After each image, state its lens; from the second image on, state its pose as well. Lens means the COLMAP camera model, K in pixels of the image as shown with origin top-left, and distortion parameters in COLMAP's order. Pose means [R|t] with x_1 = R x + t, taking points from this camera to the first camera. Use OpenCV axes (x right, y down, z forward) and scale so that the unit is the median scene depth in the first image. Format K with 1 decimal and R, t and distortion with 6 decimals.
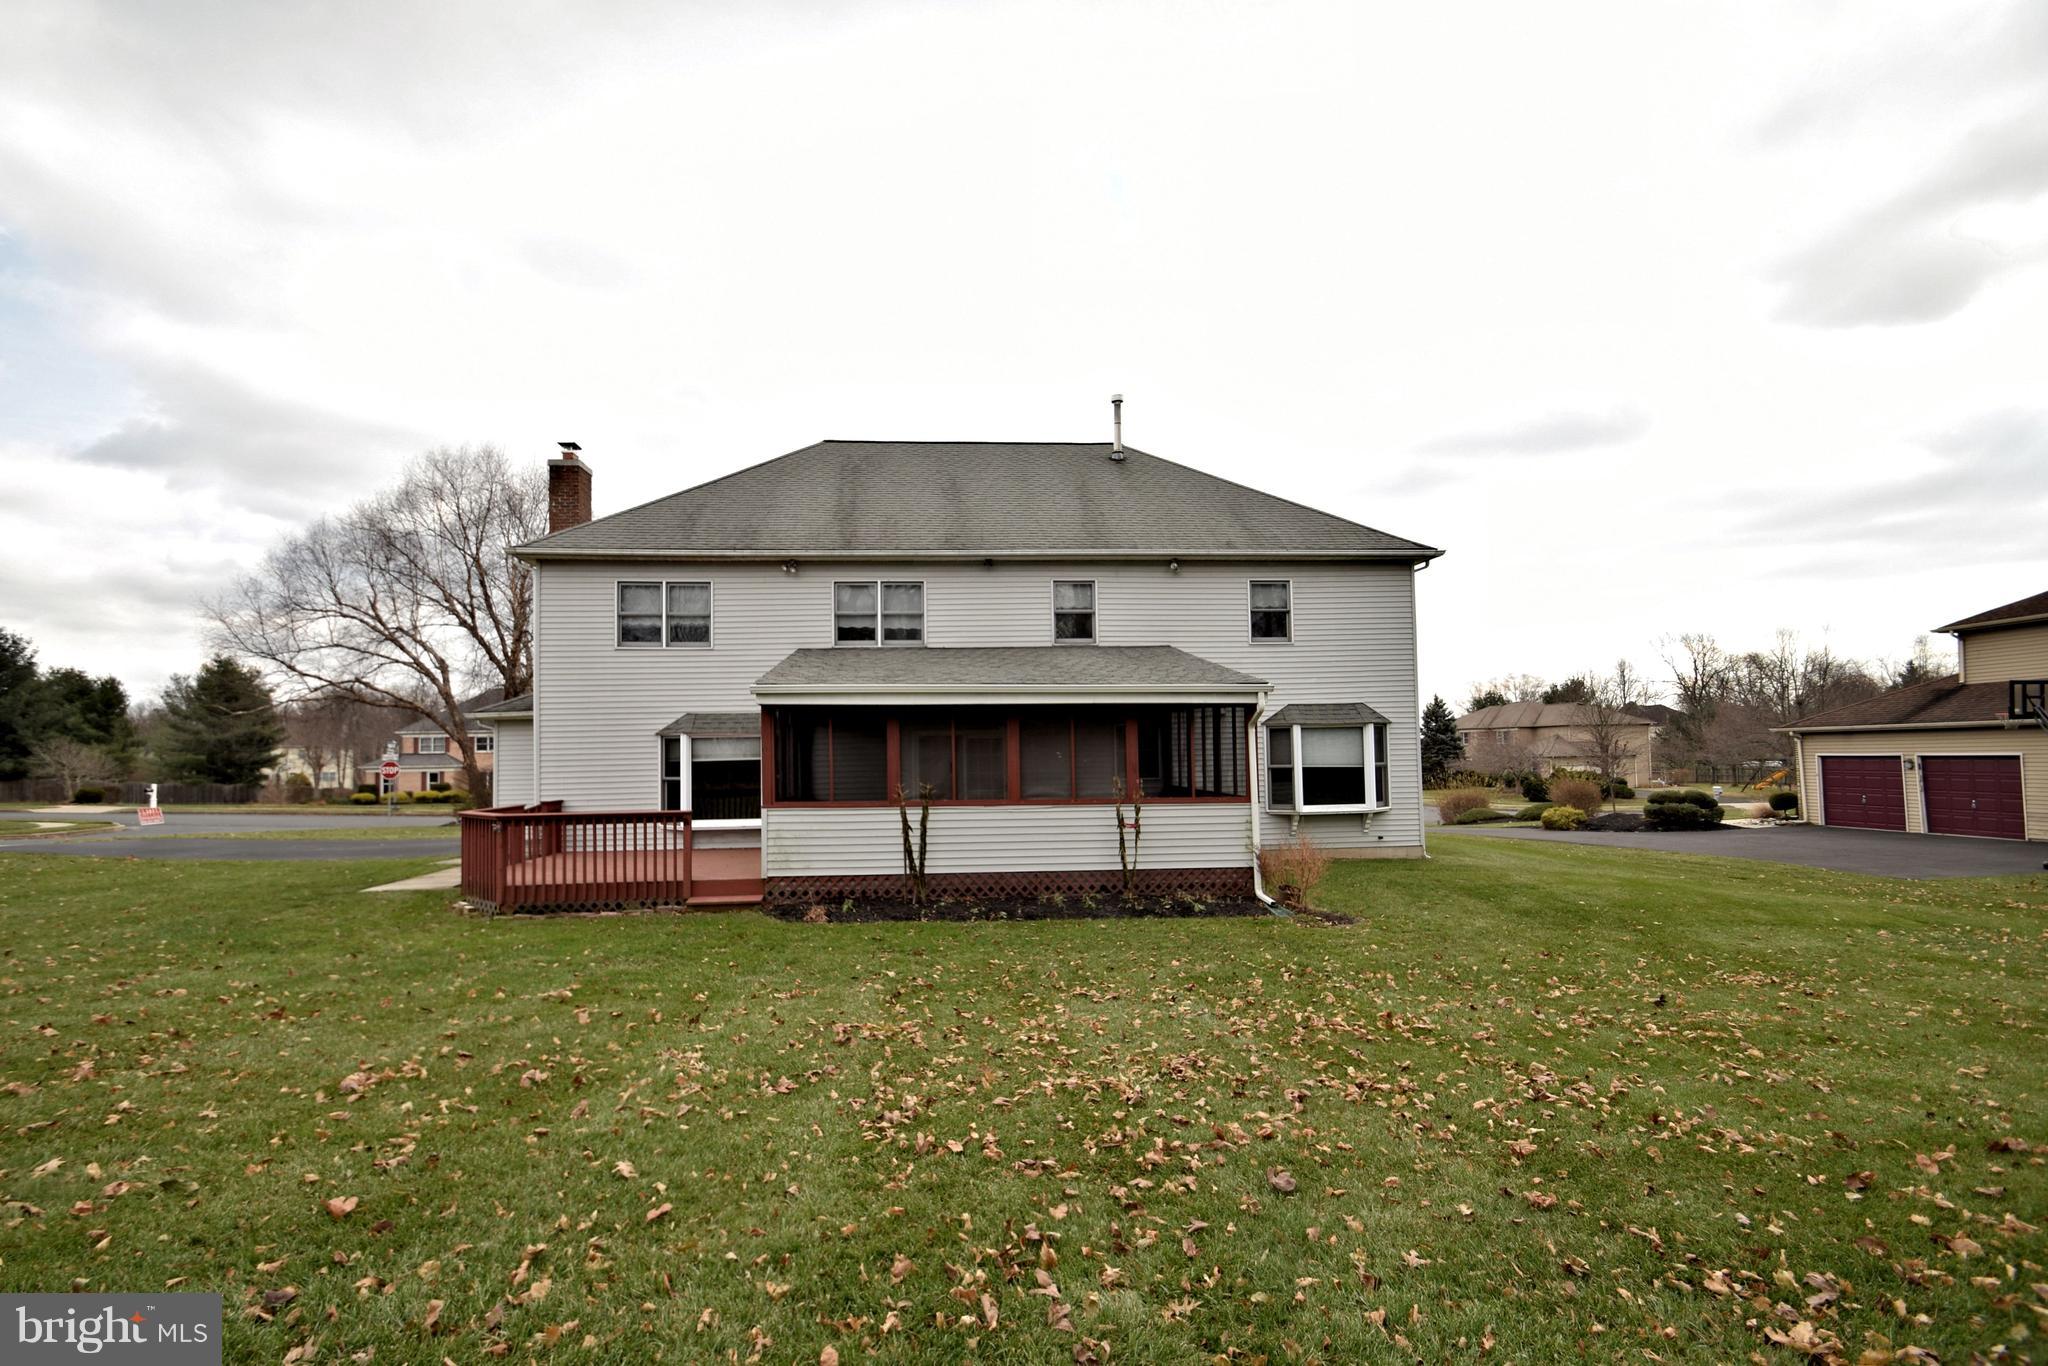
lens RADIAL K [[938.9, 0, 1024.0], [0, 938.9, 683.0], [0, 0, 1]] dist [-0.000963, 0.000126]
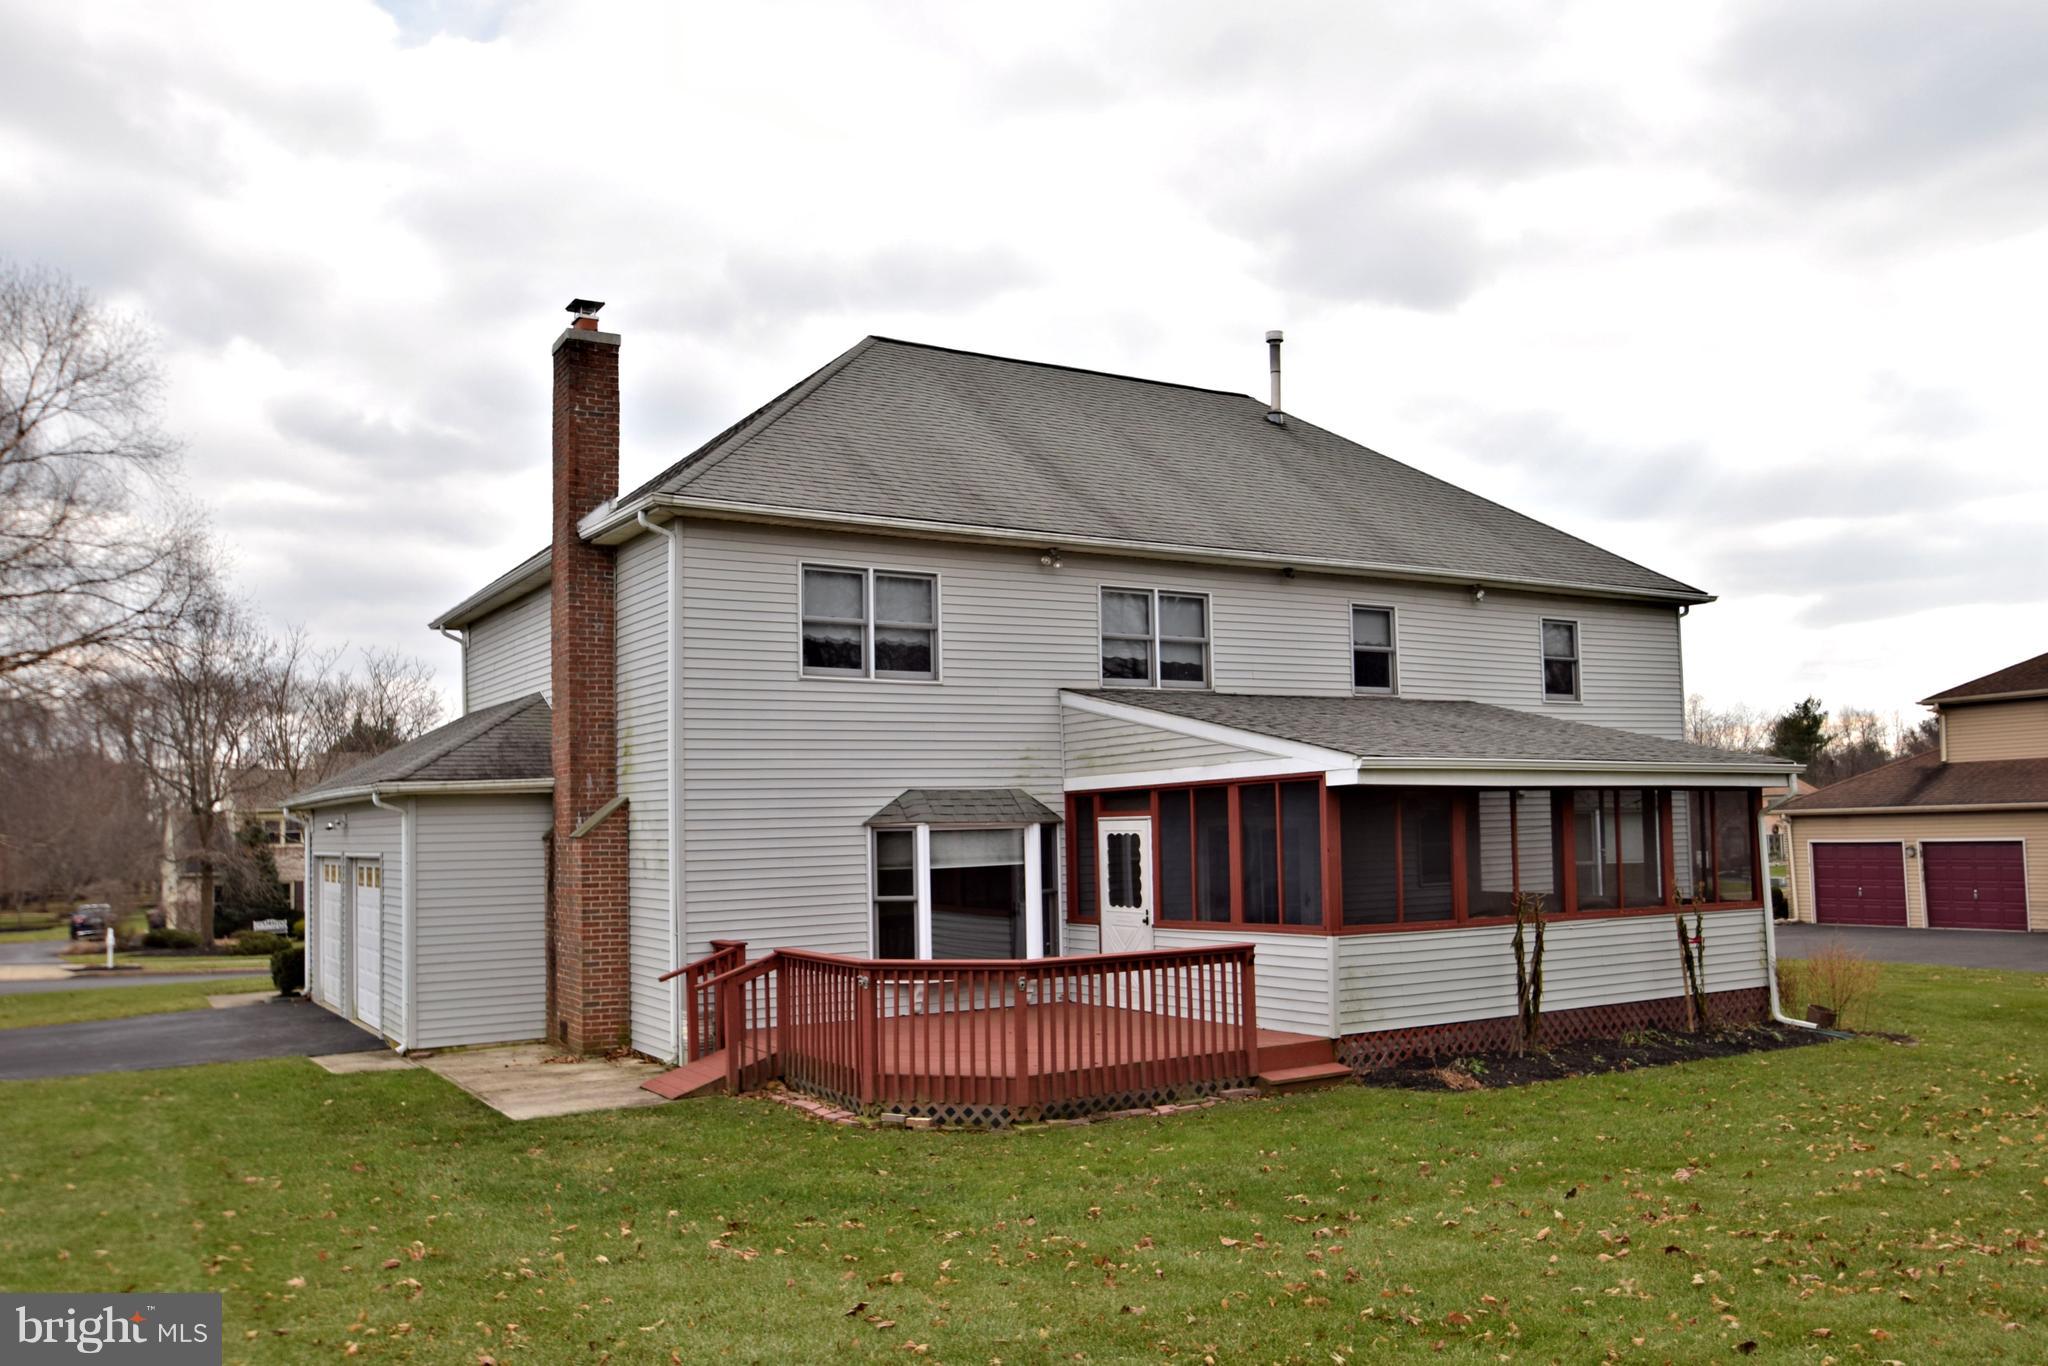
lens RADIAL K [[1616.3, 0, 1024.0], [0, 1616.3, 683.0], [0, 0, 1]] dist [0.042820, 0.001049]
pose [[0.875875, 0.036401, 0.481162, -0.779916], [-0.023533, 0.999186, -0.032752, -0.003840], [-0.481963, 0.017364, 0.876019, 0.051136]]
